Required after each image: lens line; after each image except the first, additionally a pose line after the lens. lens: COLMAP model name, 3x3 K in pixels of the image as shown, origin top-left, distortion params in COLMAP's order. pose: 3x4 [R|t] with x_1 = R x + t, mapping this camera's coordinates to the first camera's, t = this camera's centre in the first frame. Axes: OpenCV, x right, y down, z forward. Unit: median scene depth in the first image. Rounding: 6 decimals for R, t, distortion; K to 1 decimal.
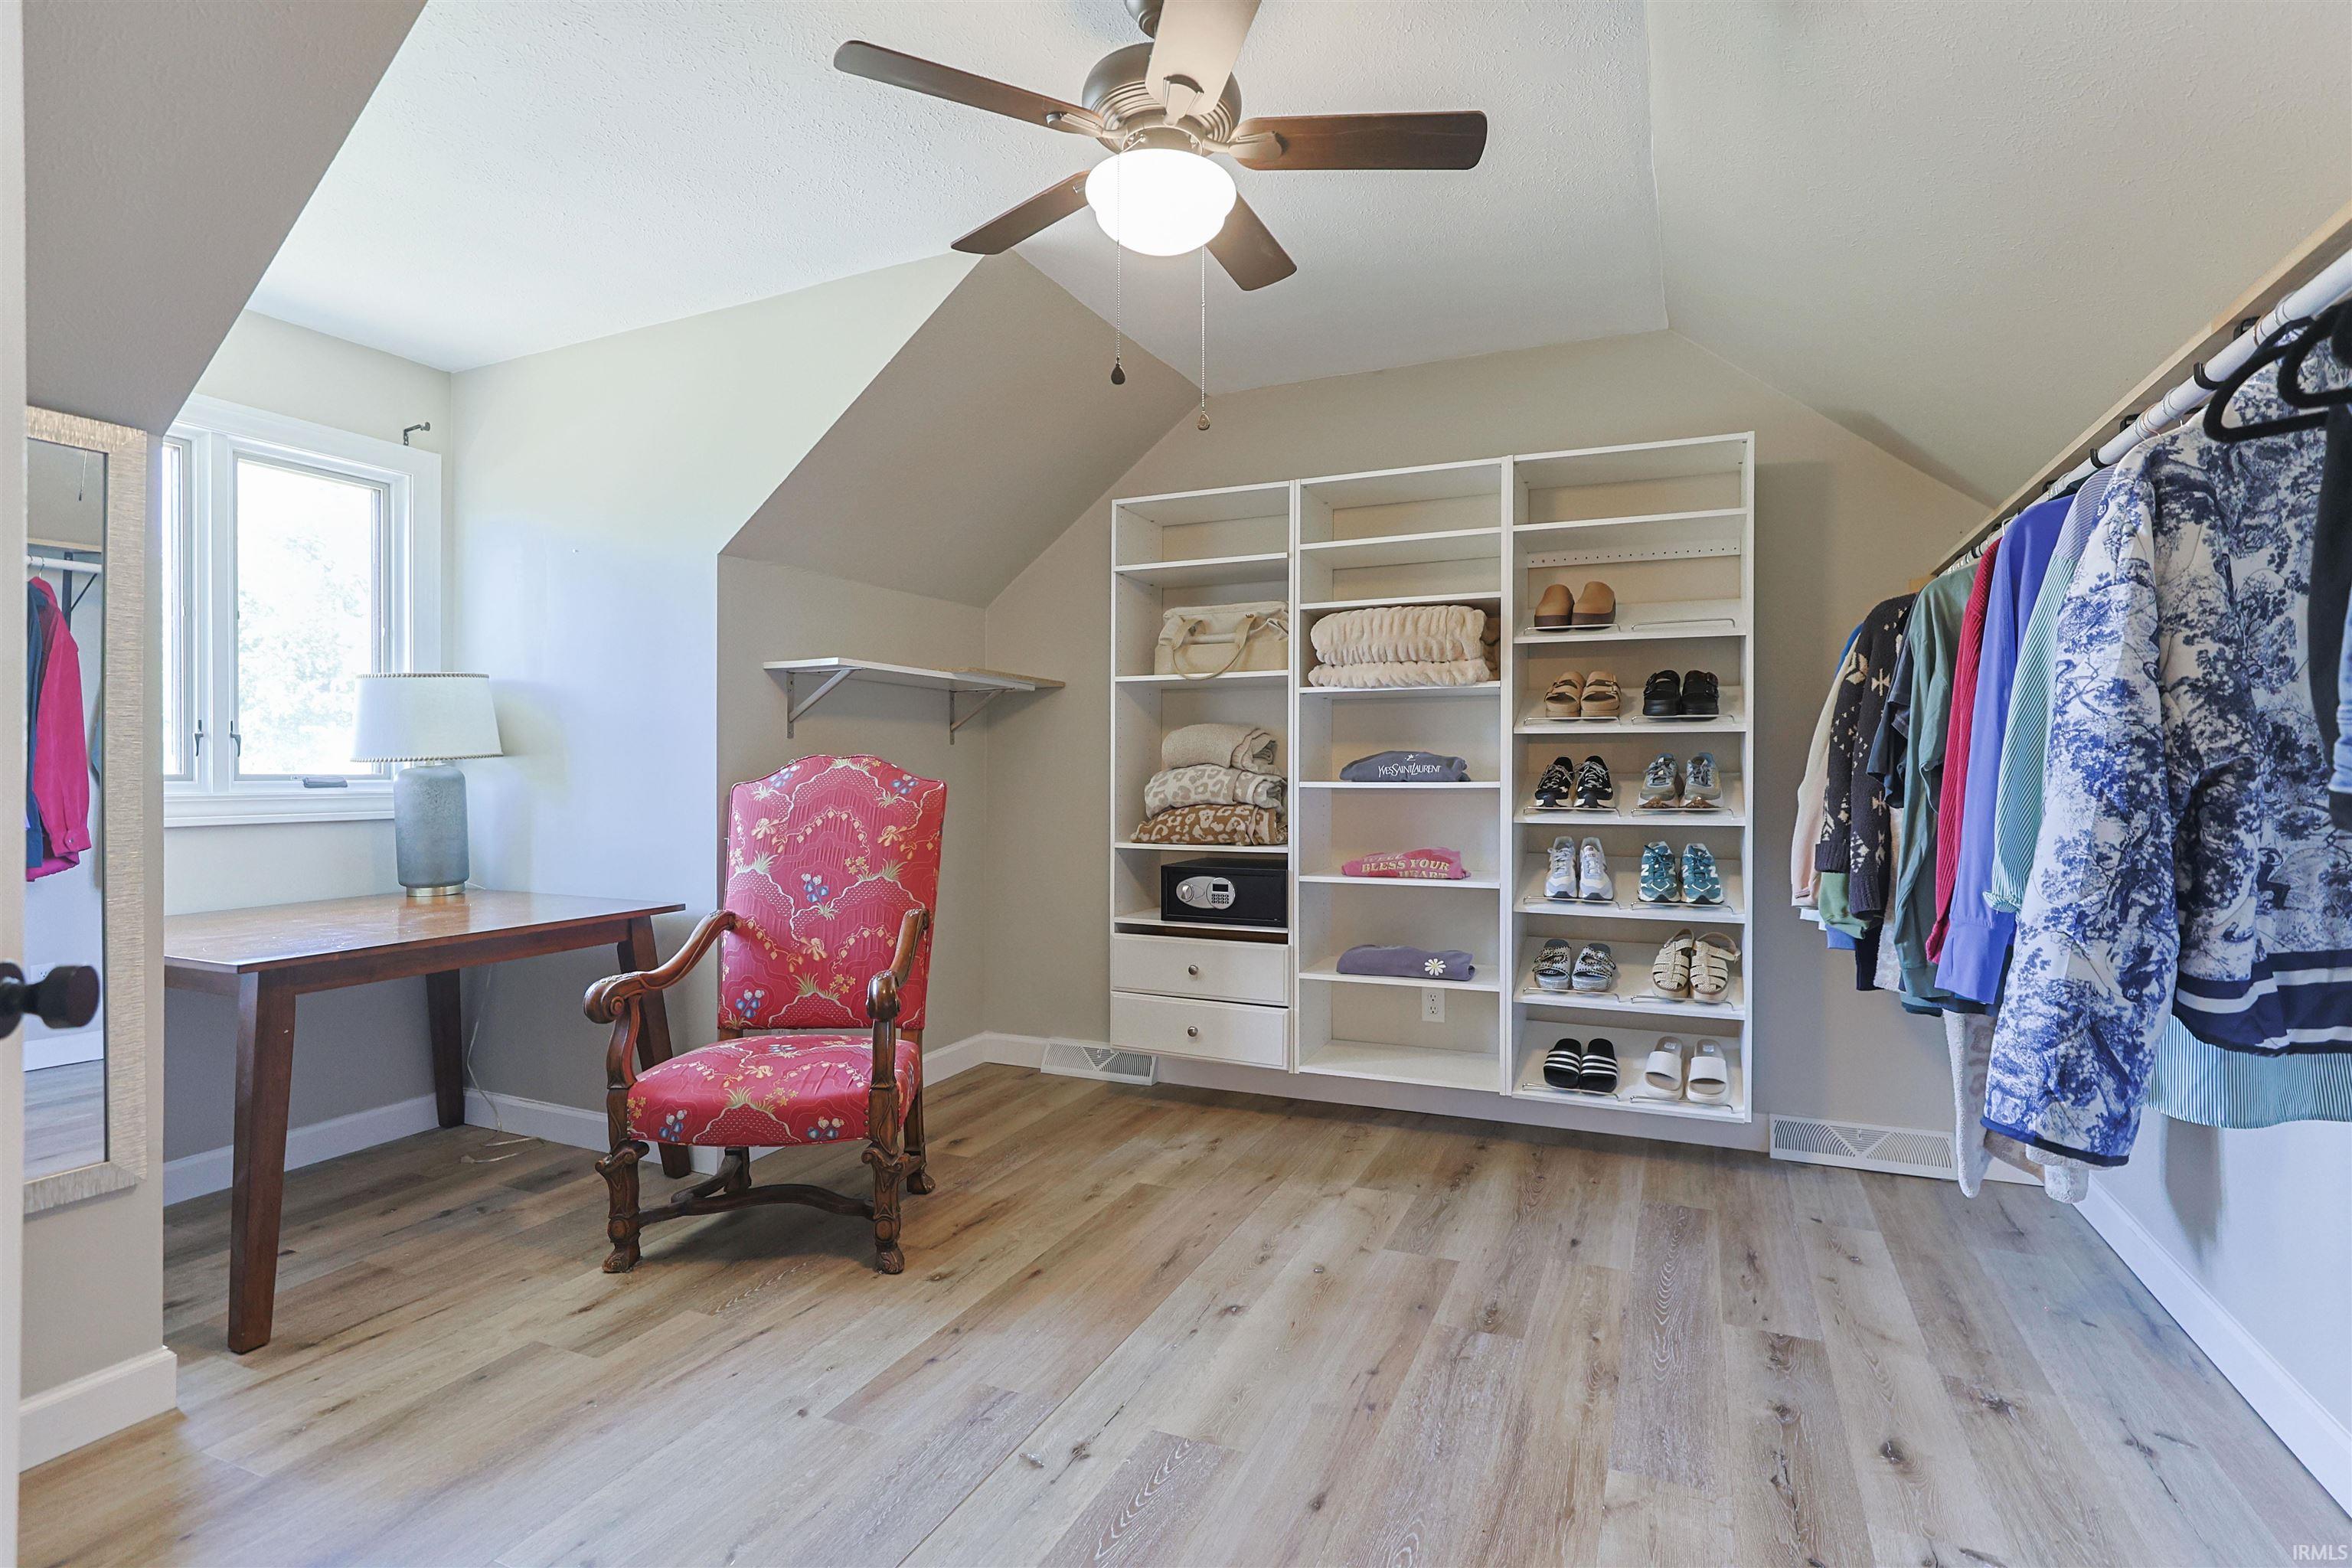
lens RADIAL K [[1132.8, 0, 1175.2], [0, 1132.8, 780.5], [0, 0, 1]] dist [-0.024821, 0.000413]
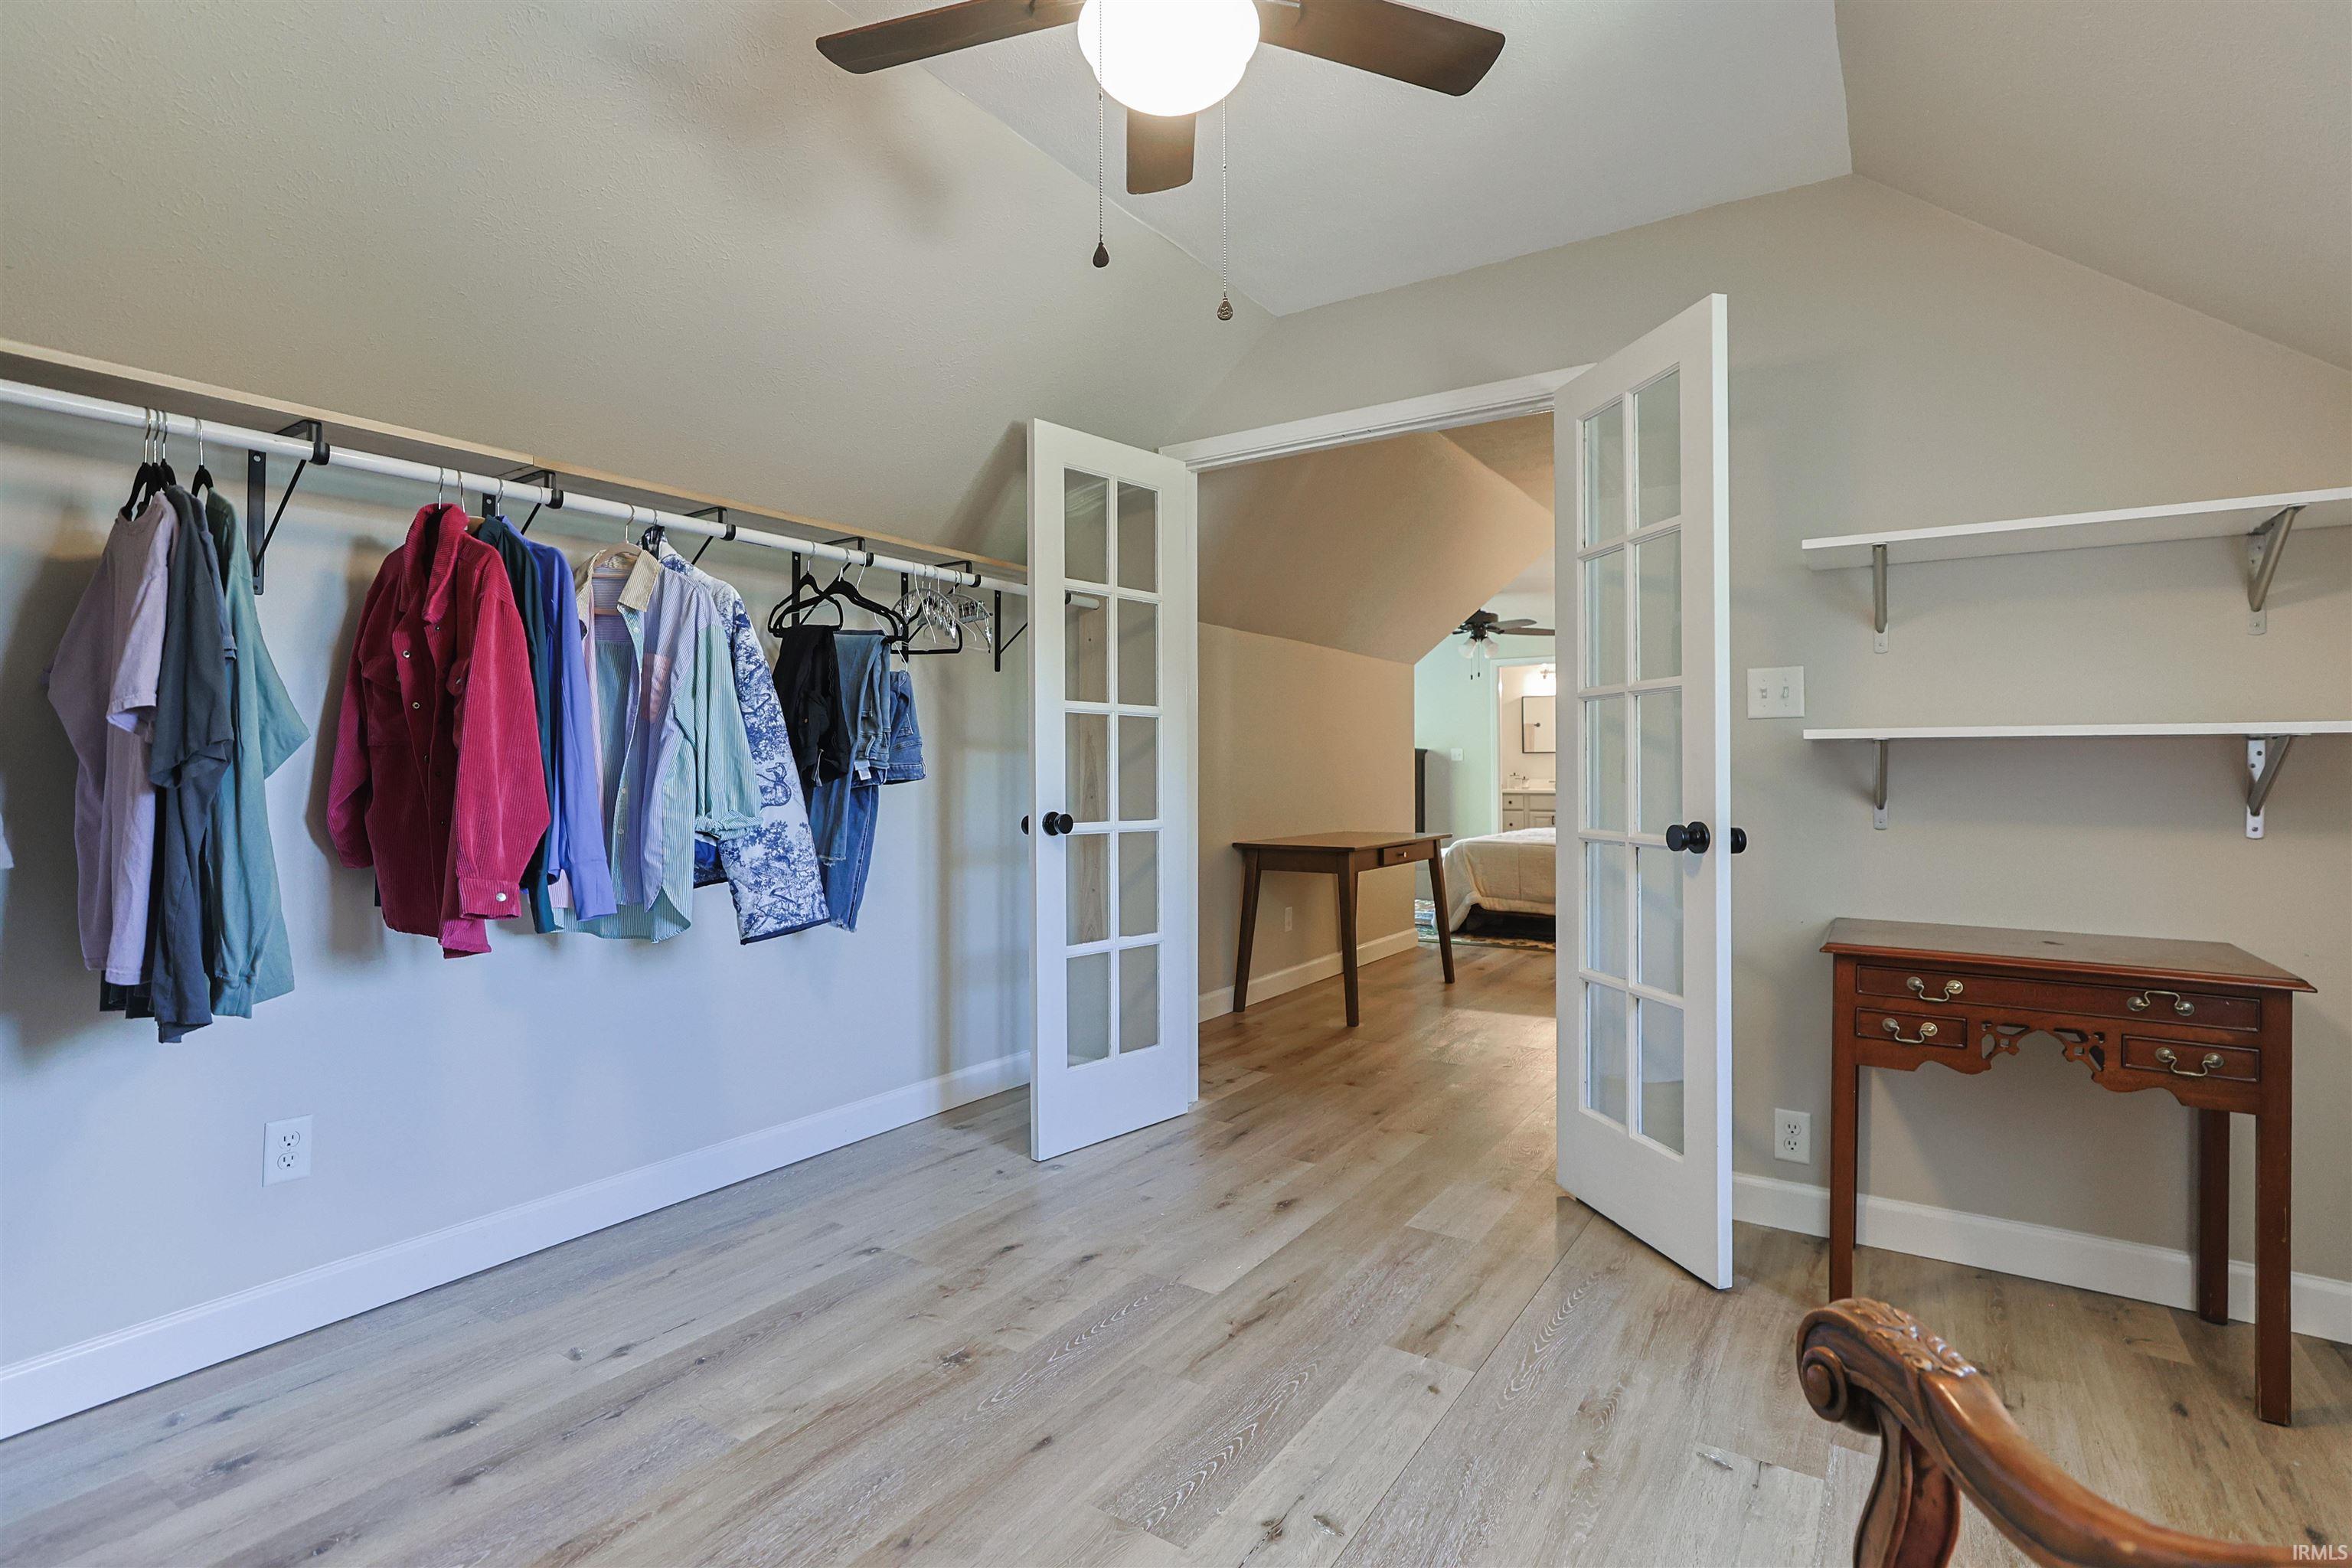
lens RADIAL K [[1132.8, 0, 1177.0], [0, 1132.8, 778.3], [0, 0, 1]] dist [-0.024821, 0.000413]
pose [[-0.988782, 0.004749, 0.149290, -0.144443], [0.007429, 0.999821, 0.017399, 0.008337], [-0.149181, 0.018313, -0.988640, 1.874143]]
